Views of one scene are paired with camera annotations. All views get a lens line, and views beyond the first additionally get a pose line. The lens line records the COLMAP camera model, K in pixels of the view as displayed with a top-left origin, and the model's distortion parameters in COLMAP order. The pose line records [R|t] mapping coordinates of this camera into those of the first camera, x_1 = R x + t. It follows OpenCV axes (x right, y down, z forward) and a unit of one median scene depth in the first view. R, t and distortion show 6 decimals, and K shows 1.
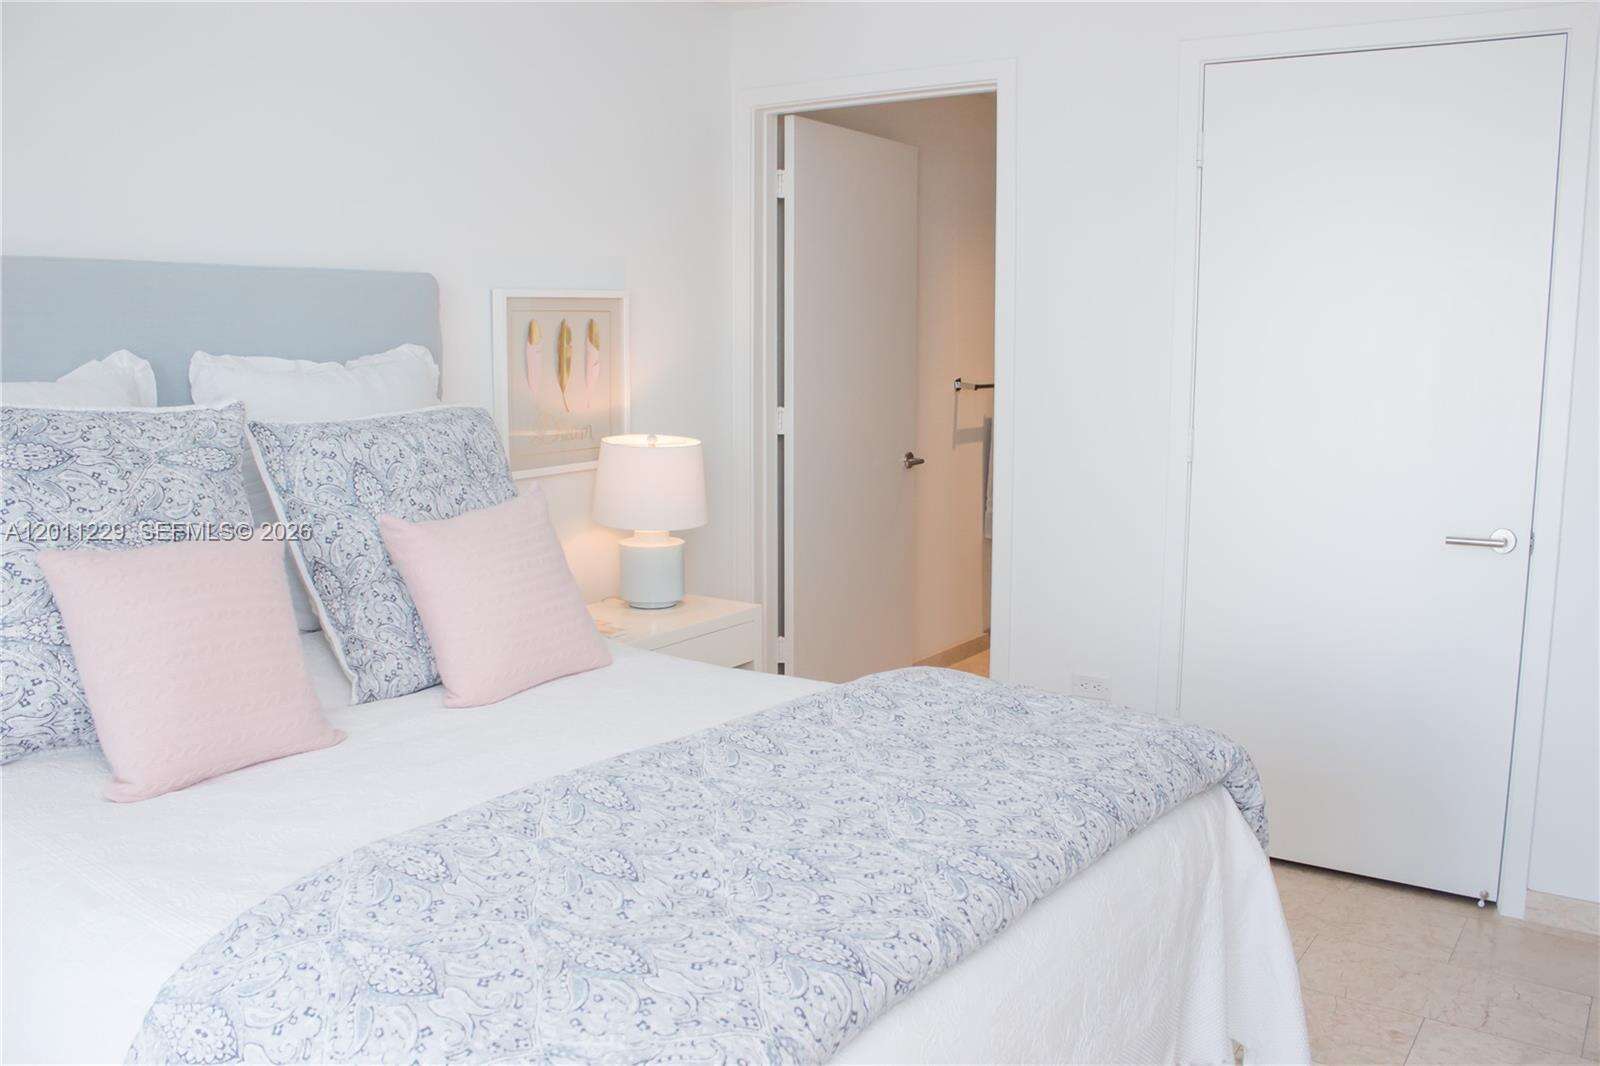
lens RADIAL K [[1354.7, 0, 800.0], [0, 1354.7, 533.0], [0, 0, 1]] dist [-0.167343, 0.124071]
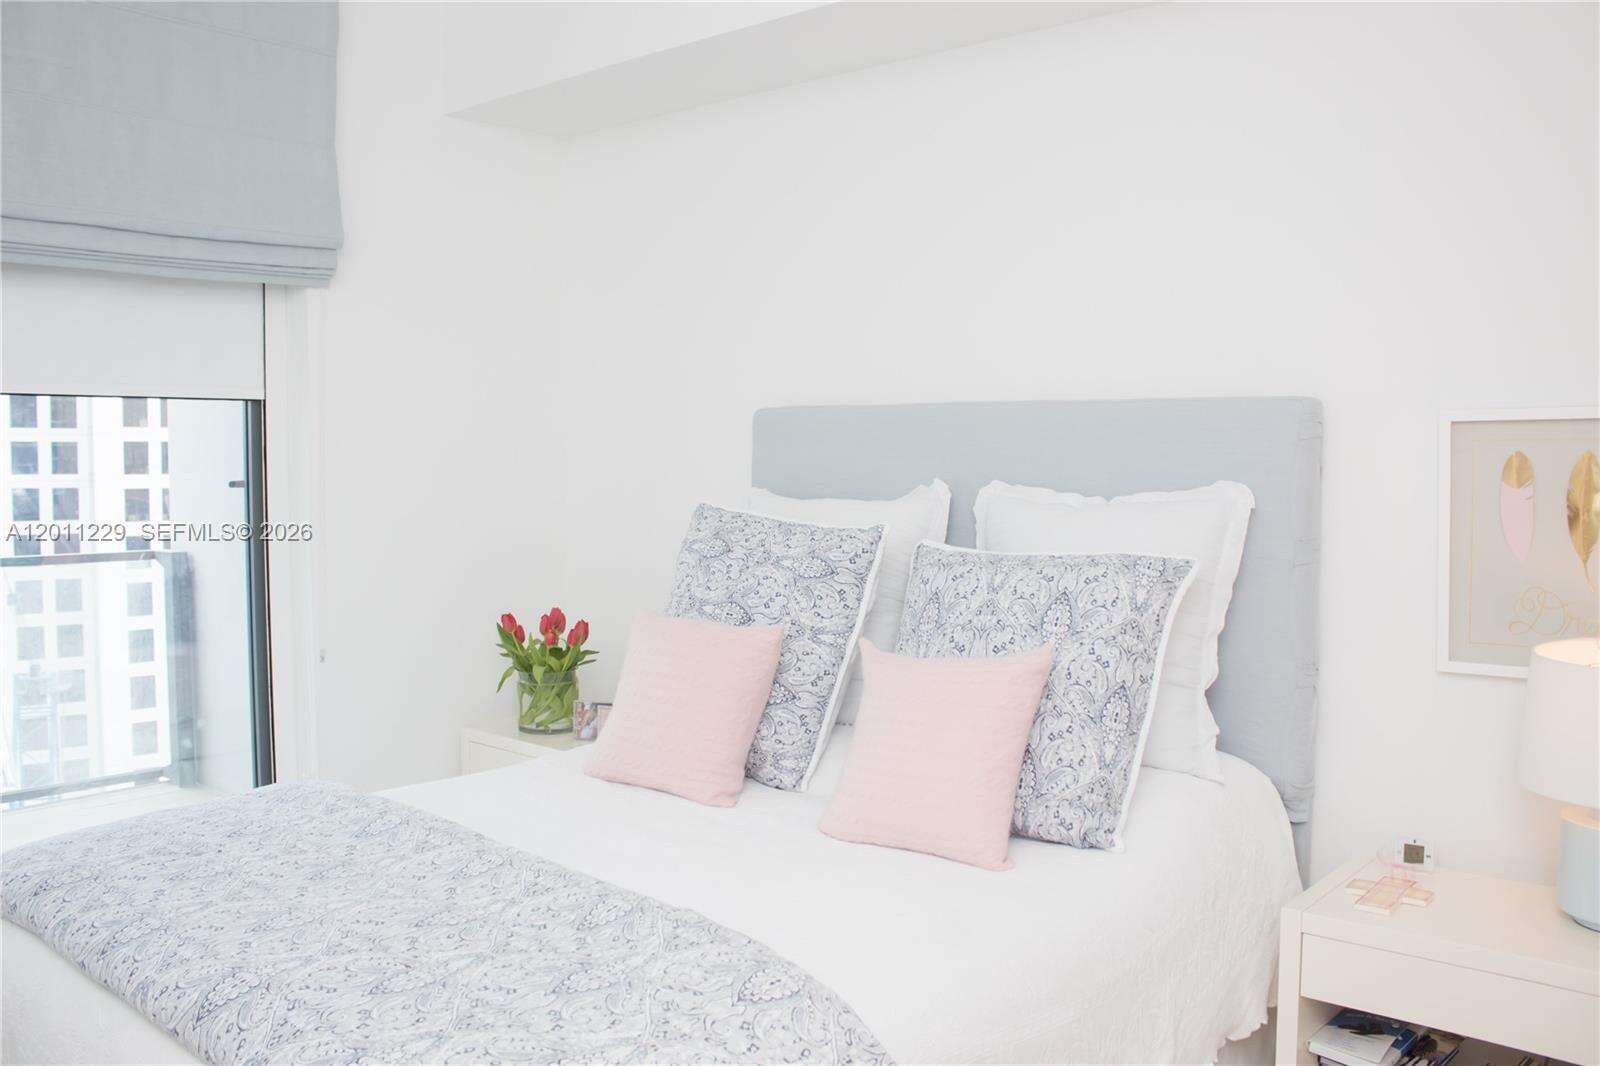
lens RADIAL K [[1441.5, 0, 799.8], [0, 1441.5, 555.2], [0, 0, 1]] dist [-0.173940, 0.143886]
pose [[-0.120684, 0.045963, -0.991626, 0.927664], [-0.159146, 0.985111, 0.065030, -0.167999], [0.979851, 0.165662, -0.111572, 1.269567]]
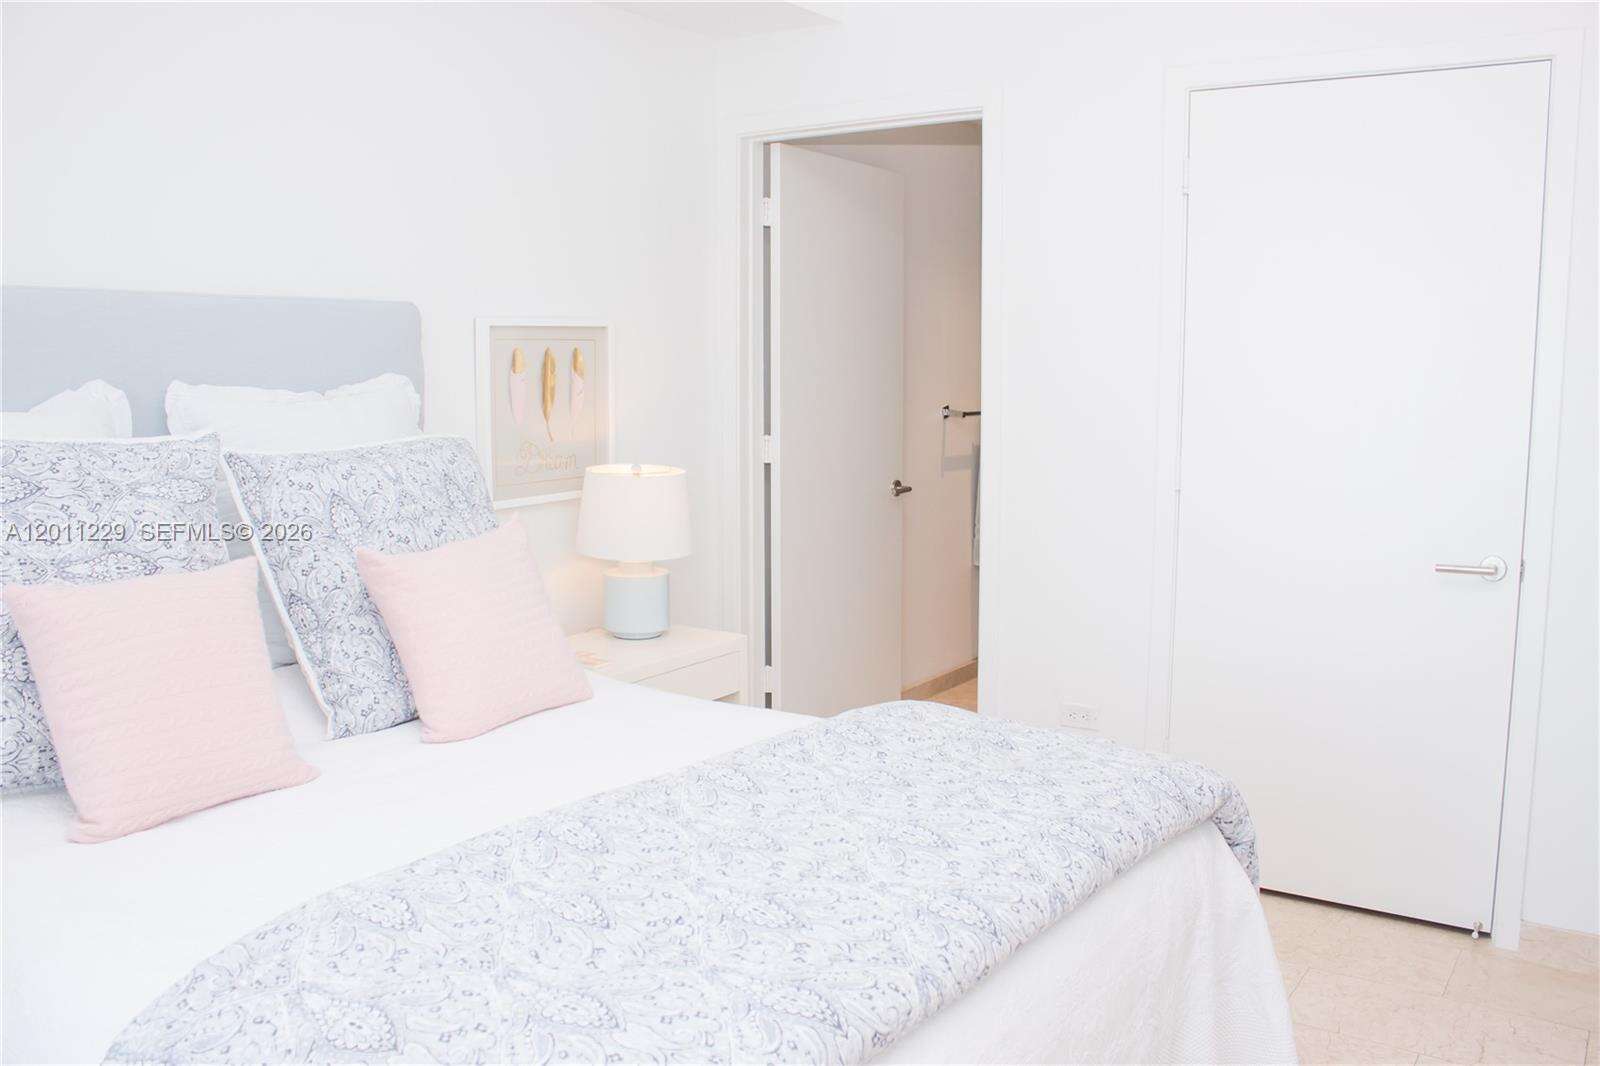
lens RADIAL K [[1344.8, 0, 800.0], [0, 1344.8, 533.0], [0, 0, 1]] dist [-0.164300, 0.127197]
pose [[0.999985, -0.001736, 0.005165, 0.009713], [0.001830, 0.999833, -0.018202, -0.006774], [-0.005132, 0.018212, 0.999821, 0.024588]]
